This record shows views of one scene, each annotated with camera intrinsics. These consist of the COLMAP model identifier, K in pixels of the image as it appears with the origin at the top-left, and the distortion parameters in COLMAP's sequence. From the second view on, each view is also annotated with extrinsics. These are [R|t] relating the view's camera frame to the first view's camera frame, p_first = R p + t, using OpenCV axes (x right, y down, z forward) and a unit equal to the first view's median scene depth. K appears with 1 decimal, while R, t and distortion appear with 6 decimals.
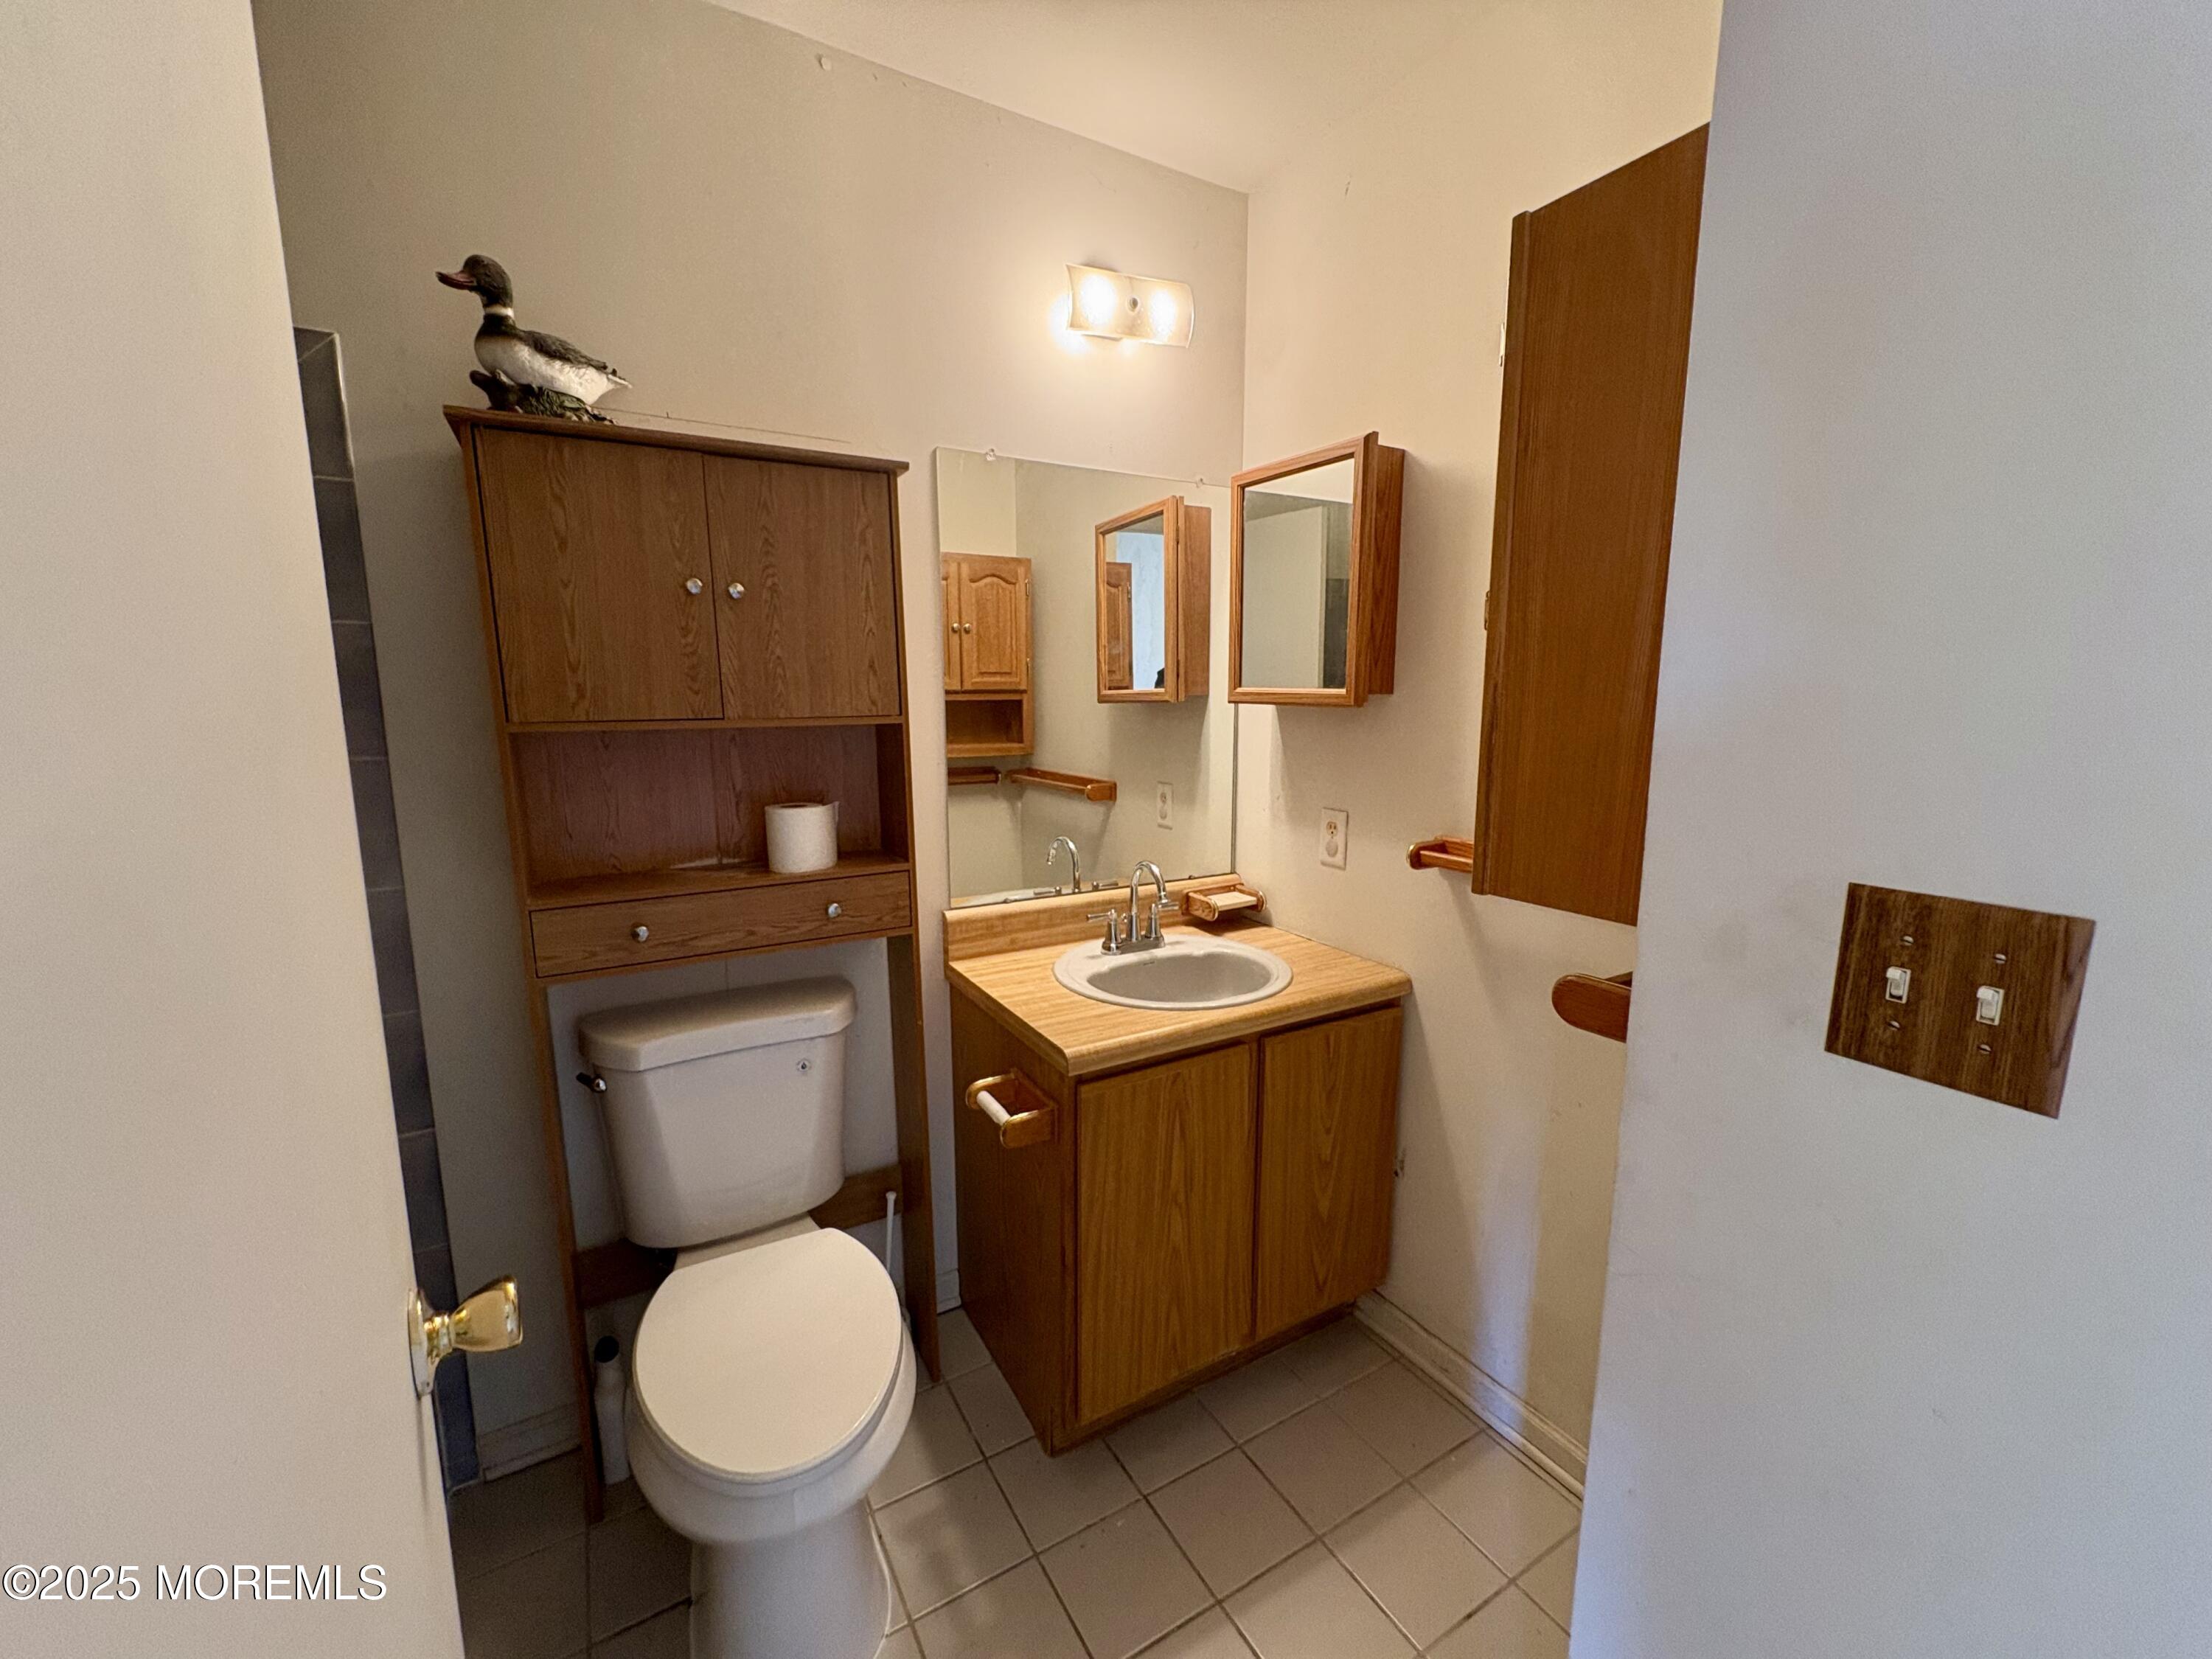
lens RADIAL K [[886.3, 0, 1105.3], [0, 886.3, 832.8], [0, 0, 1]] dist [0.003899, 0.000031]
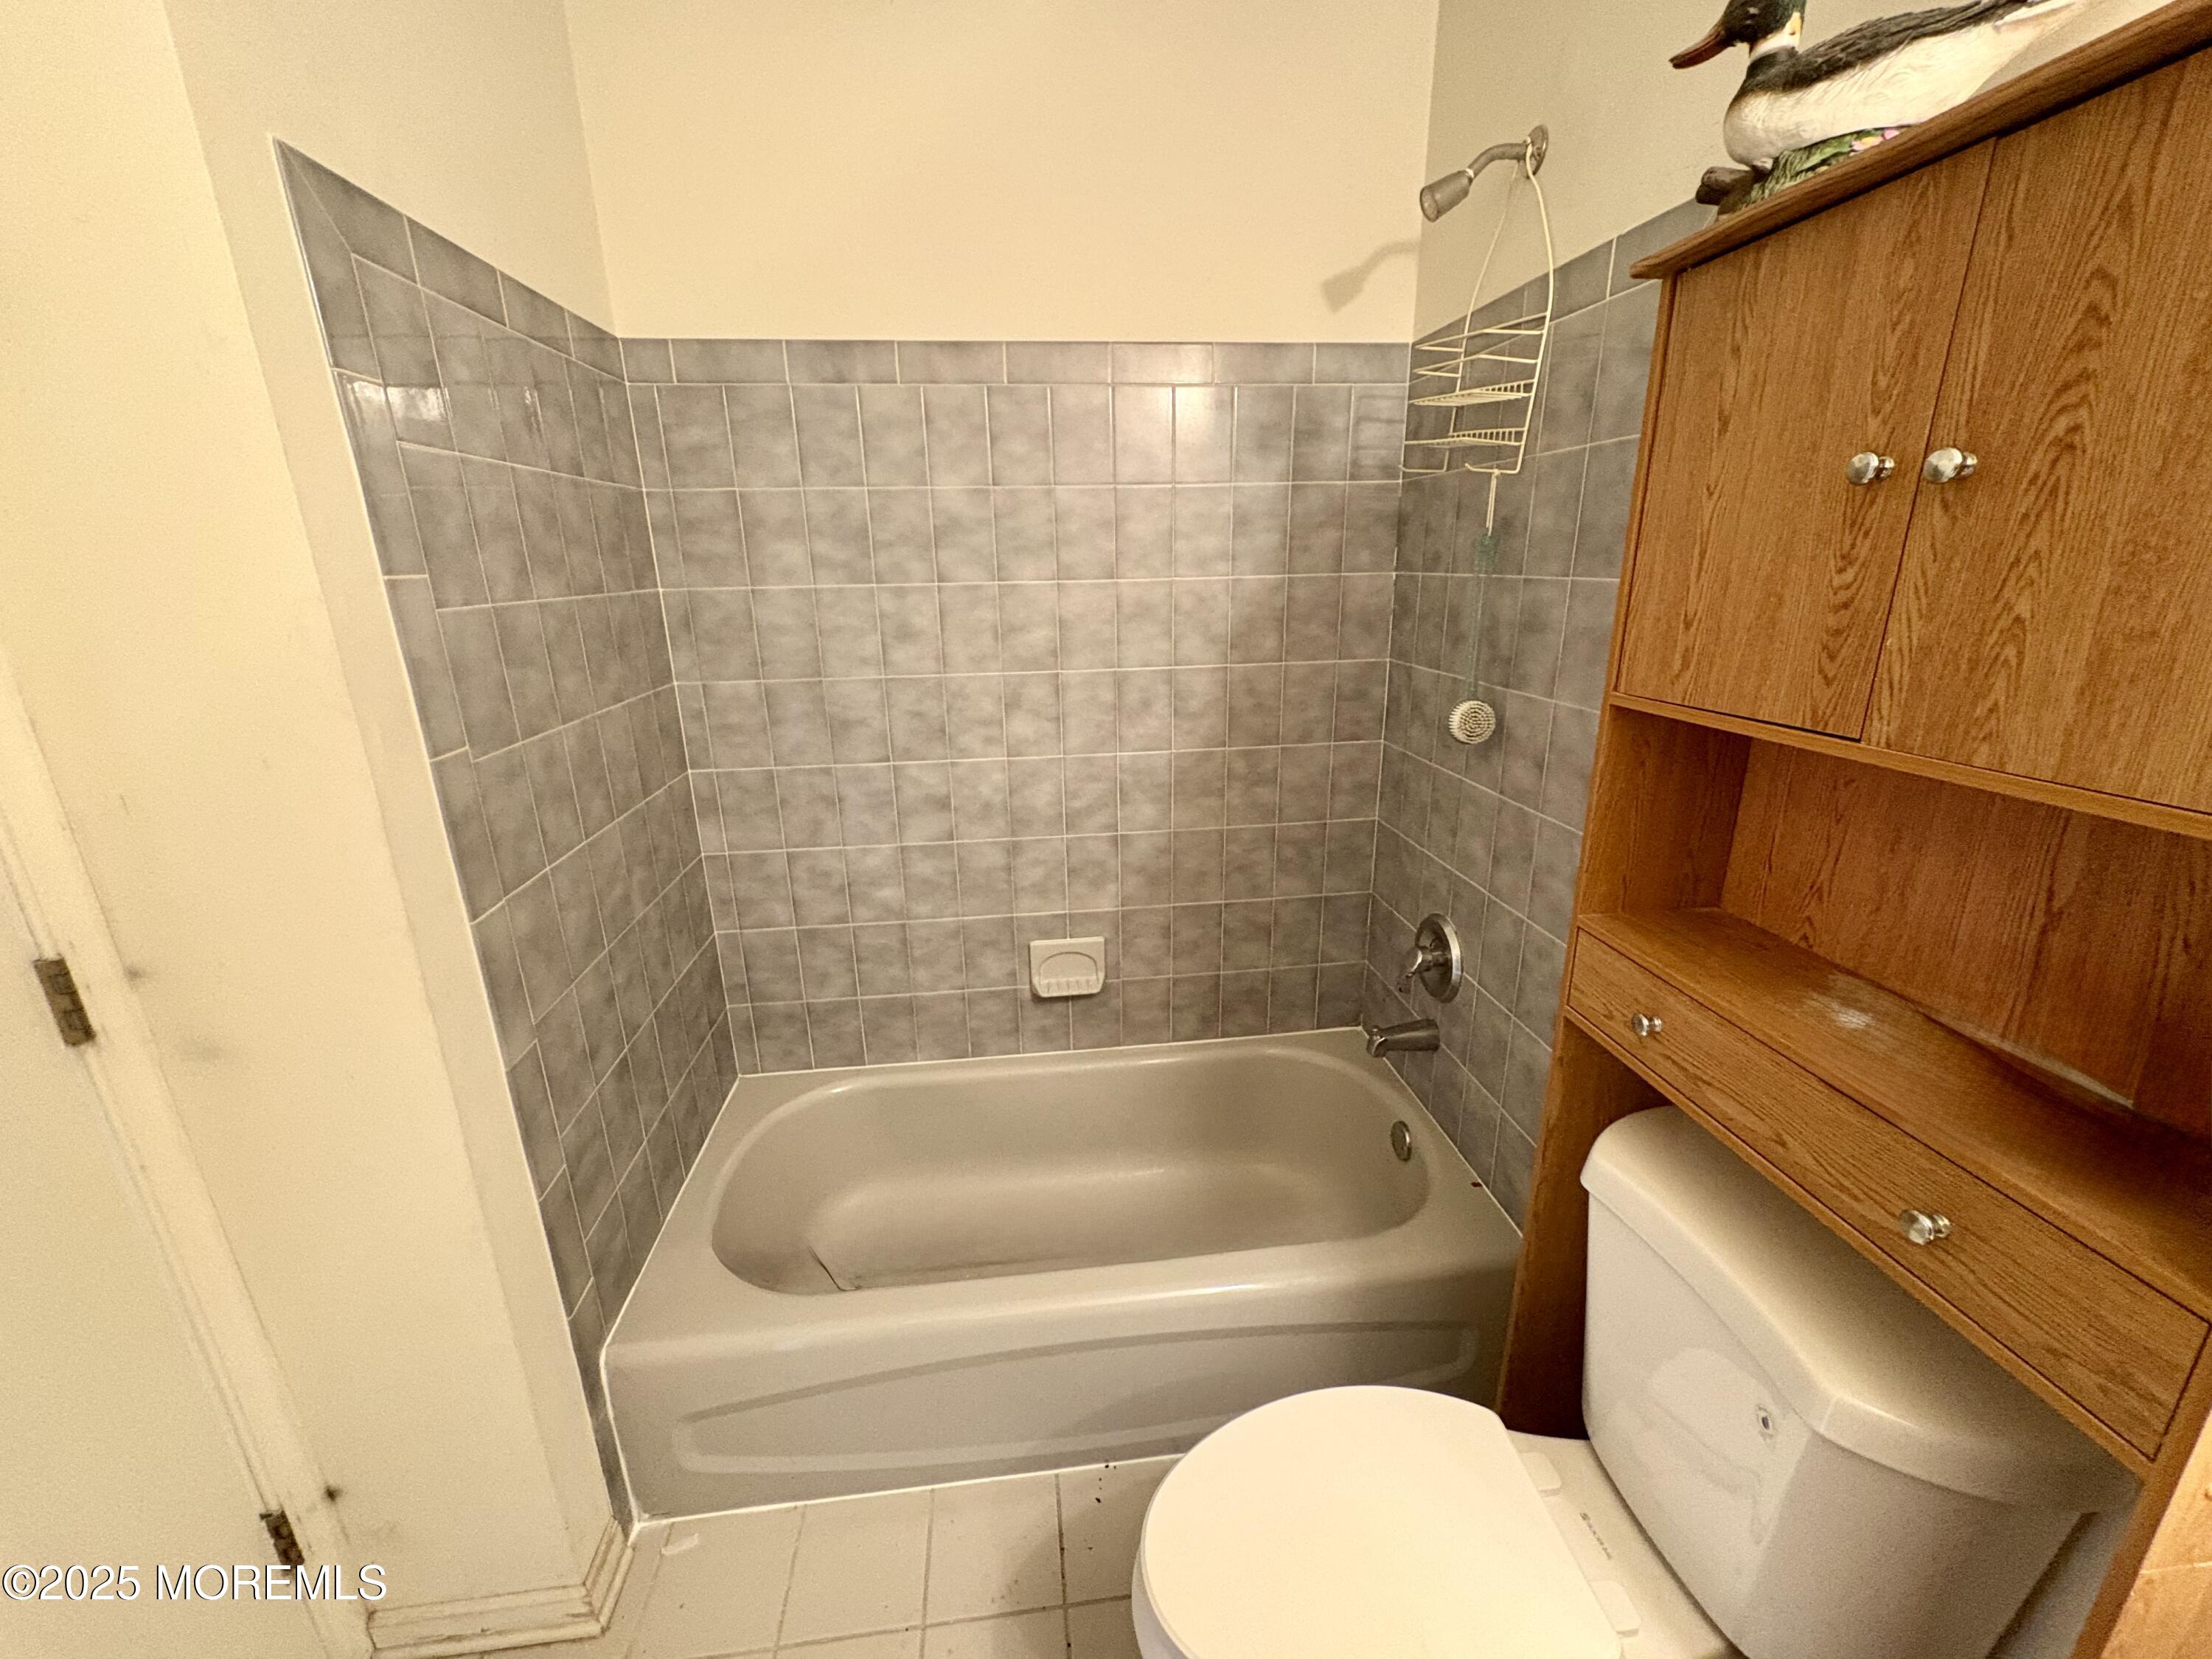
lens RADIAL K [[886.3, 0, 1101.7], [0, 886.3, 828.3], [0, 0, 1]] dist [0.003899, 0.000031]
pose [[-0.397395, 0.275360, -0.875359, 0.186364], [-0.127470, 0.928104, 0.349821, -0.207945], [0.908751, 0.250599, -0.333724, 0.817232]]
